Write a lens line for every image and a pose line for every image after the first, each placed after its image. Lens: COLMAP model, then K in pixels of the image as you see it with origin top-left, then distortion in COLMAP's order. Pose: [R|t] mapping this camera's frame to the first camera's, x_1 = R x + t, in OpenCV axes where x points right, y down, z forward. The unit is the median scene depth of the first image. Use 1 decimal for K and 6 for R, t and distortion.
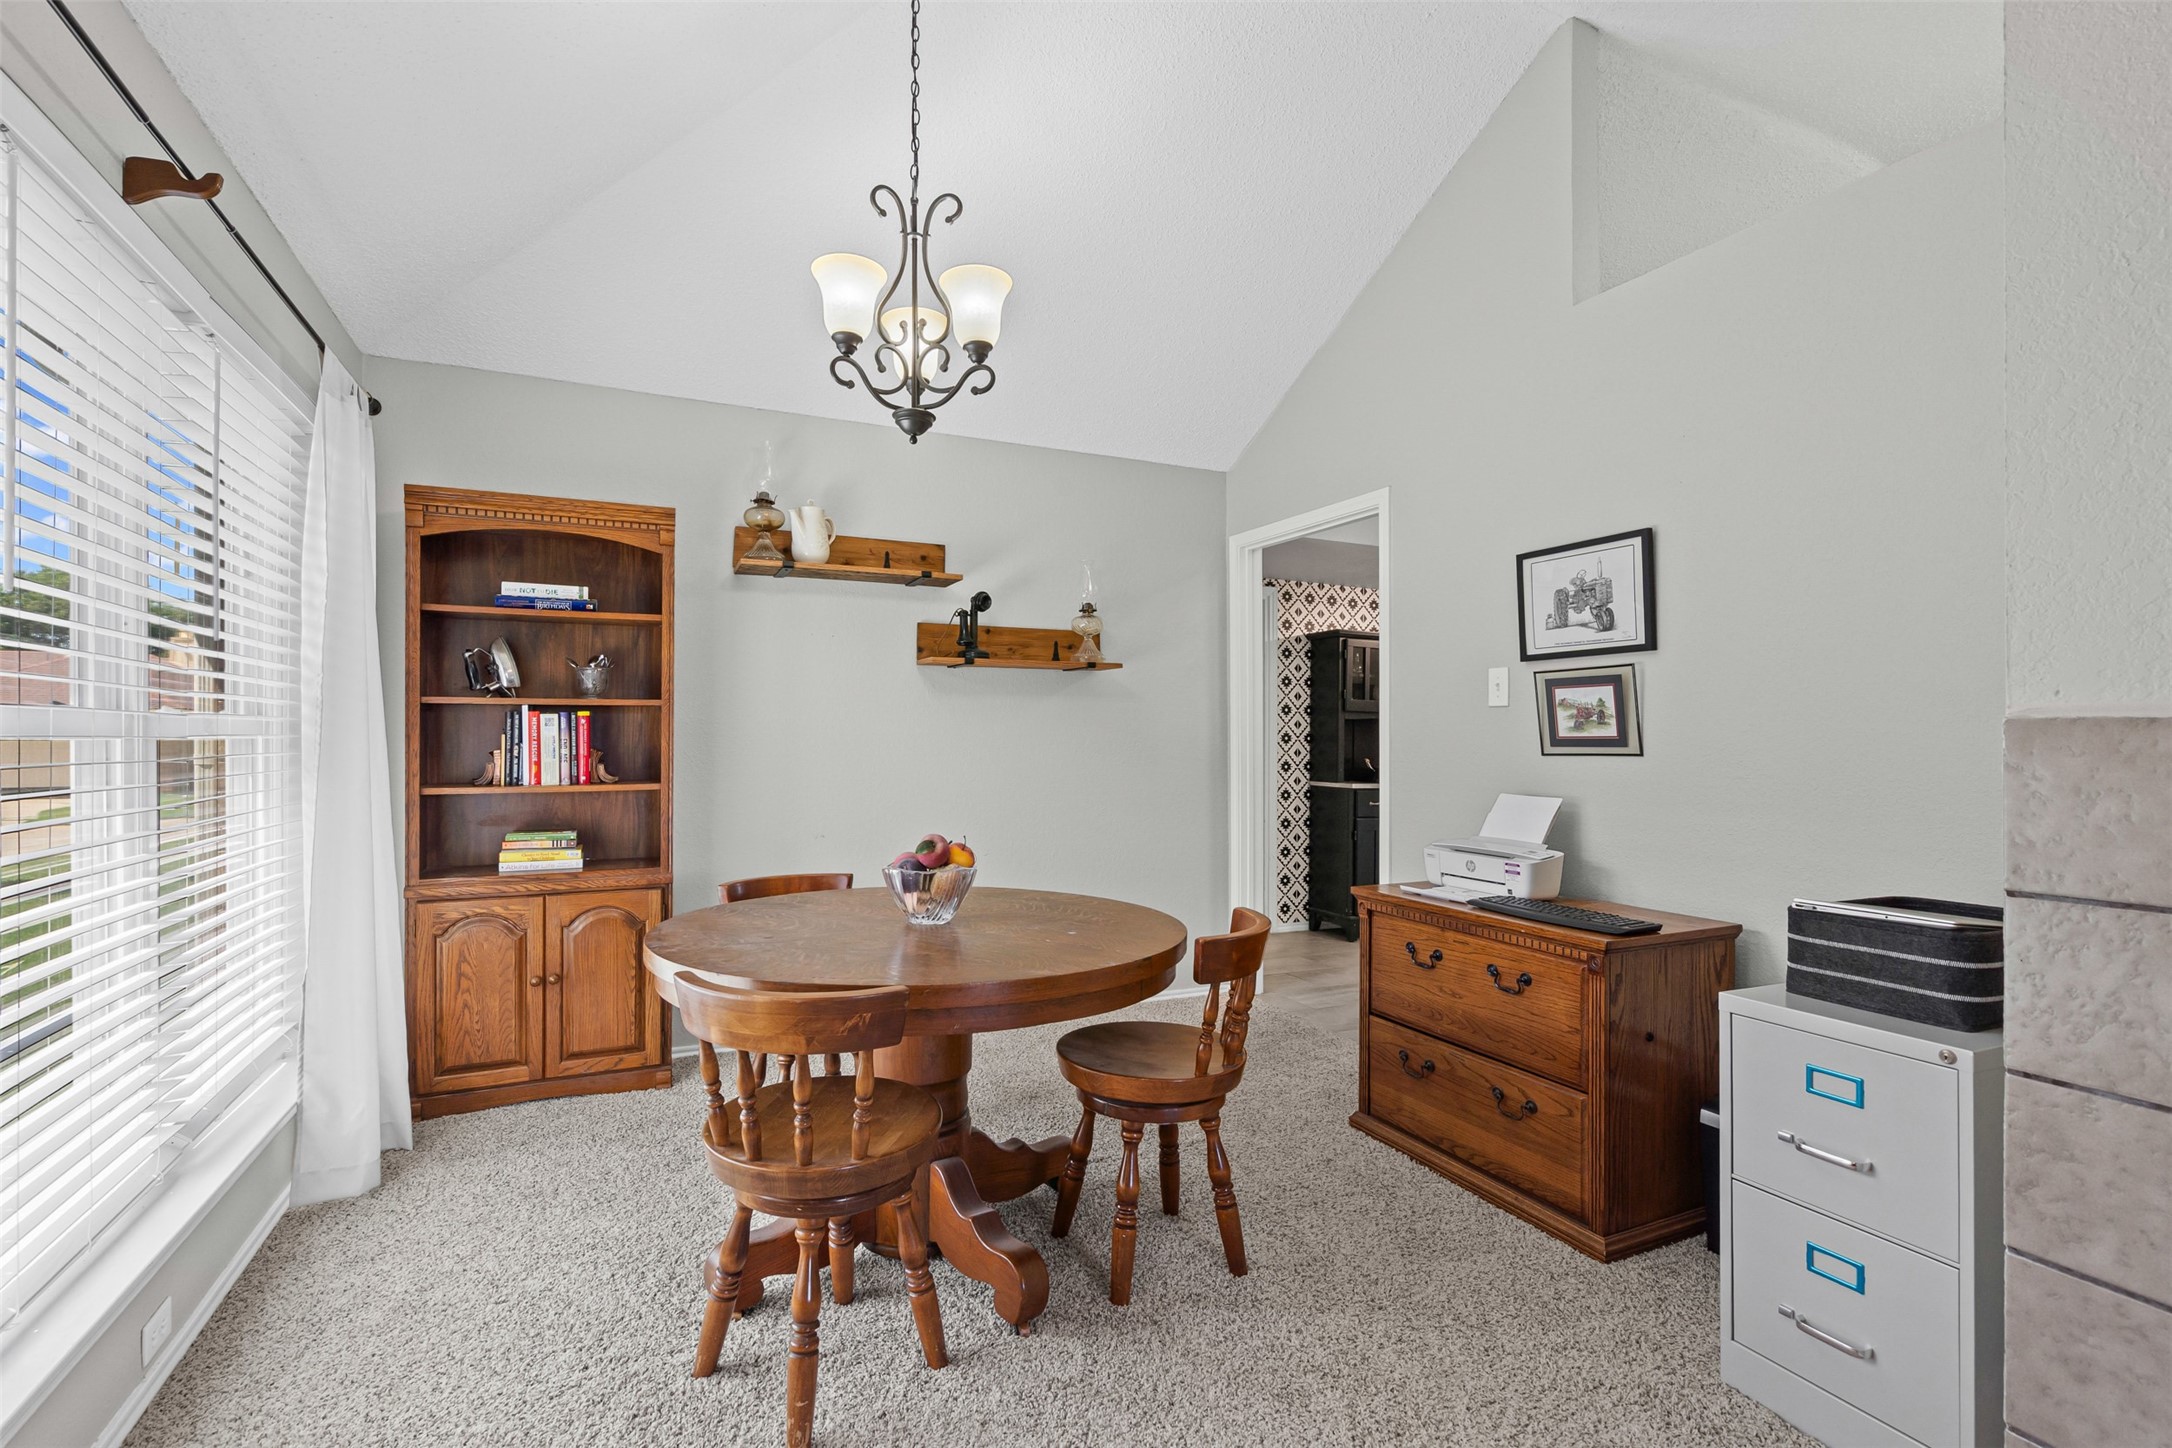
lens RADIAL K [[988.0, 0, 1073.2], [0, 988.0, 731.1], [0, 0, 1]] dist [-0.010406, 0.005853]
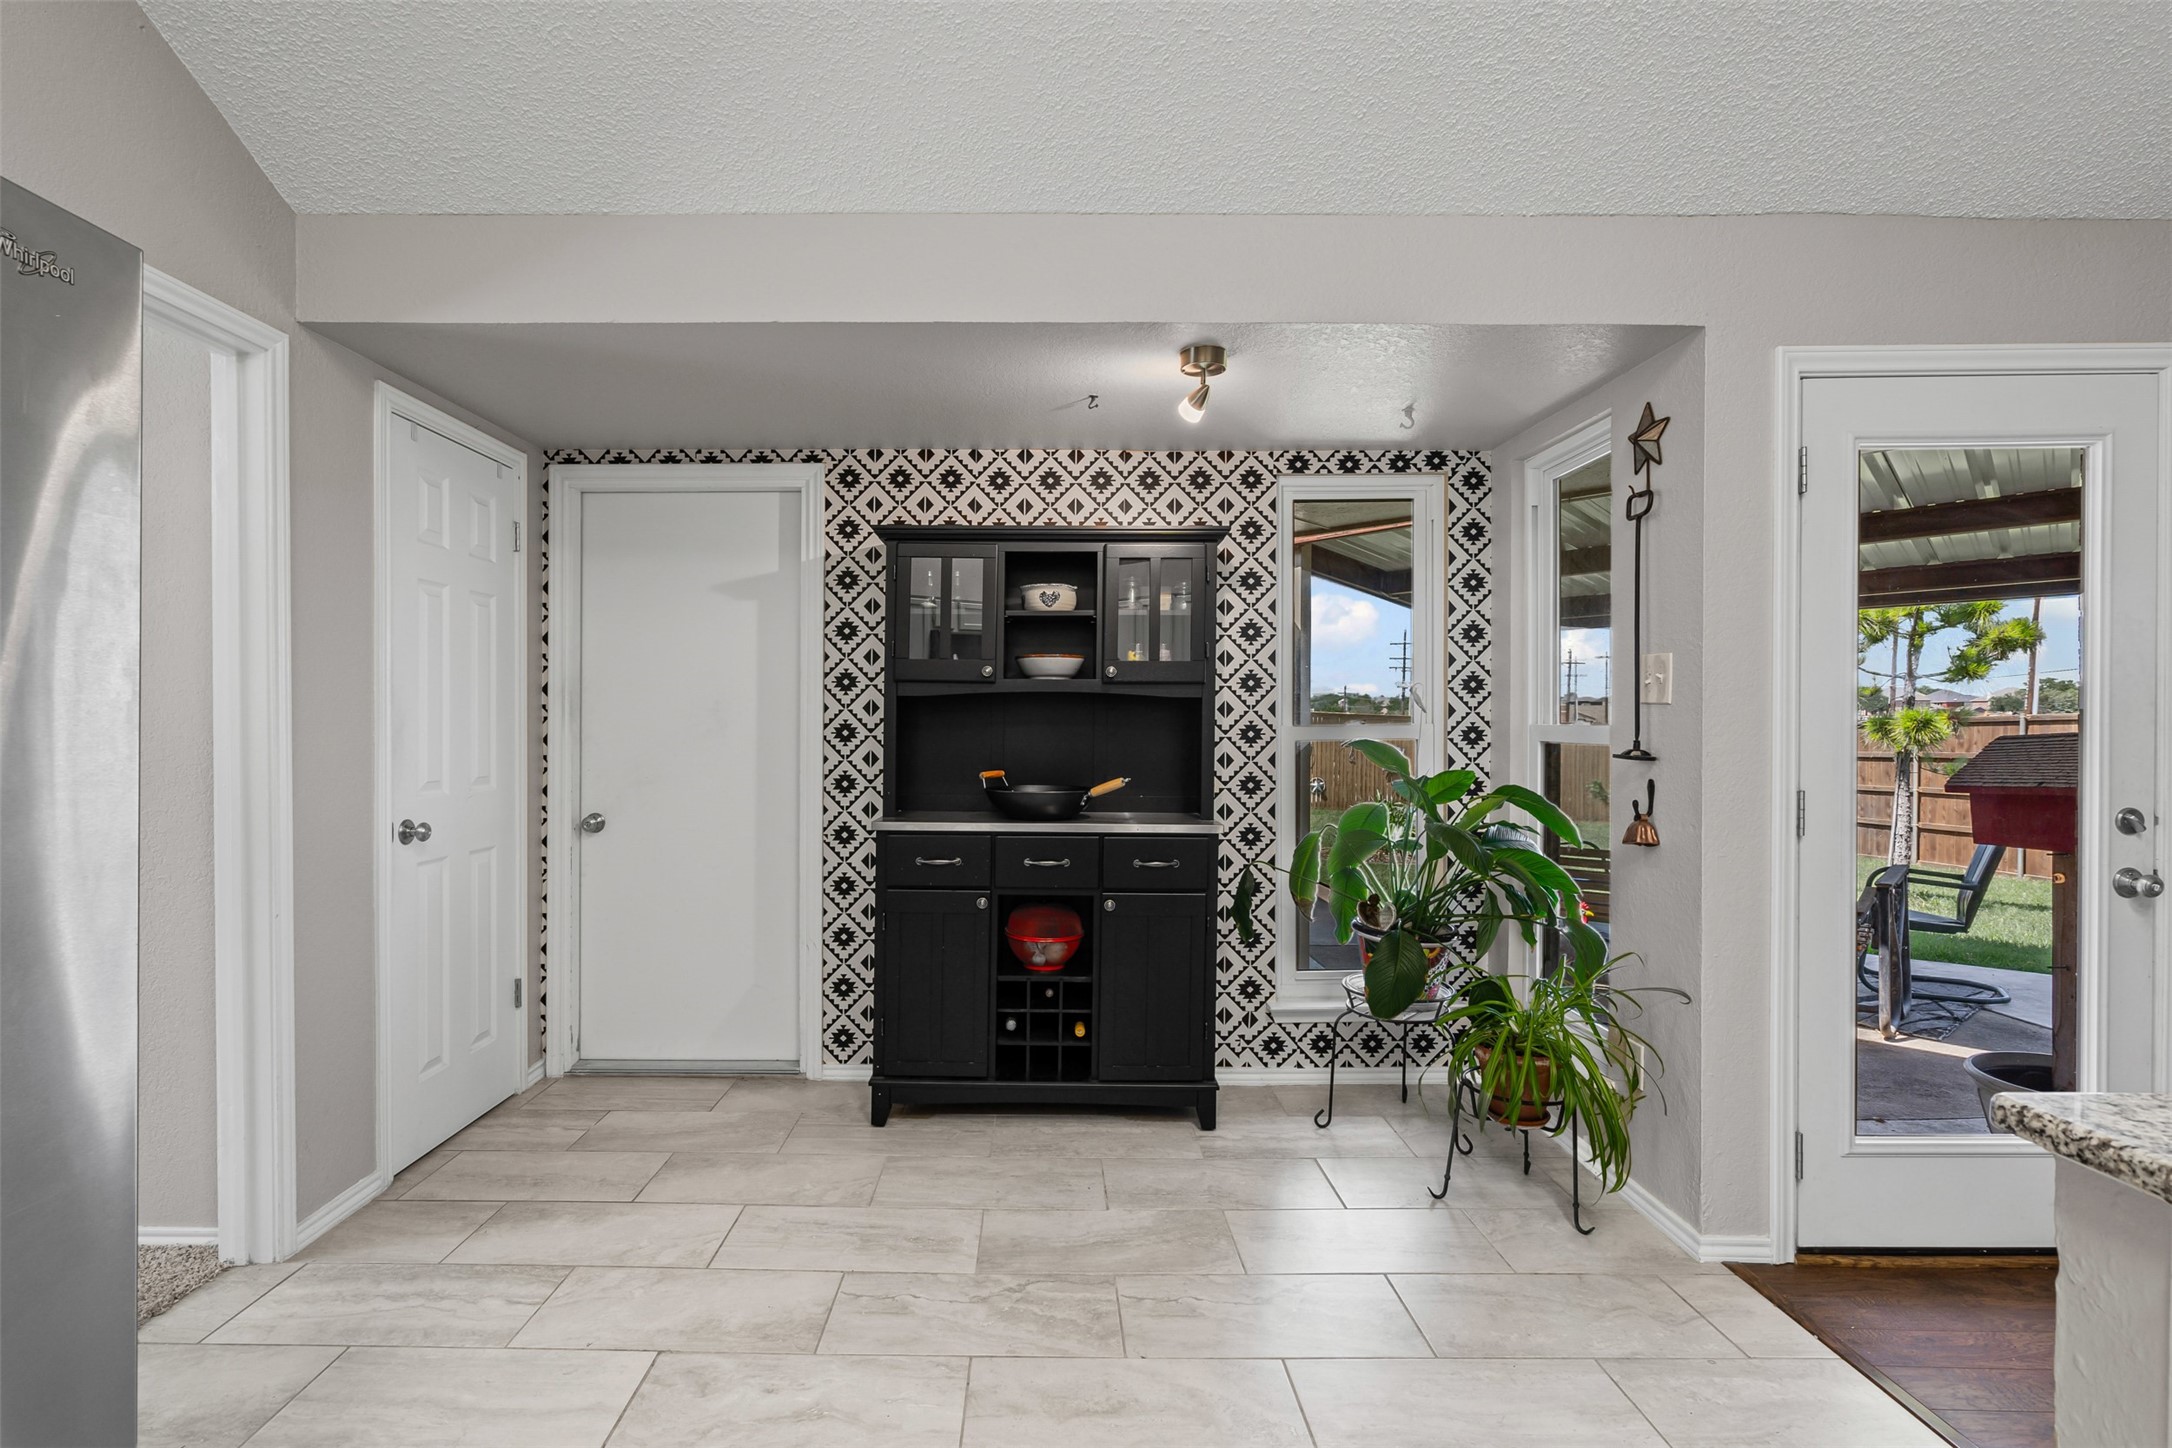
lens RADIAL K [[988.0, 0, 1072.1], [0, 988.0, 721.3], [0, 0, 1]] dist [-0.010406, 0.005853]
pose [[0.915247, -0.004754, -0.402866, 1.213623], [0.010304, 0.999880, 0.011610, -0.009402], [0.402762, -0.014777, 0.915185, 1.178796]]
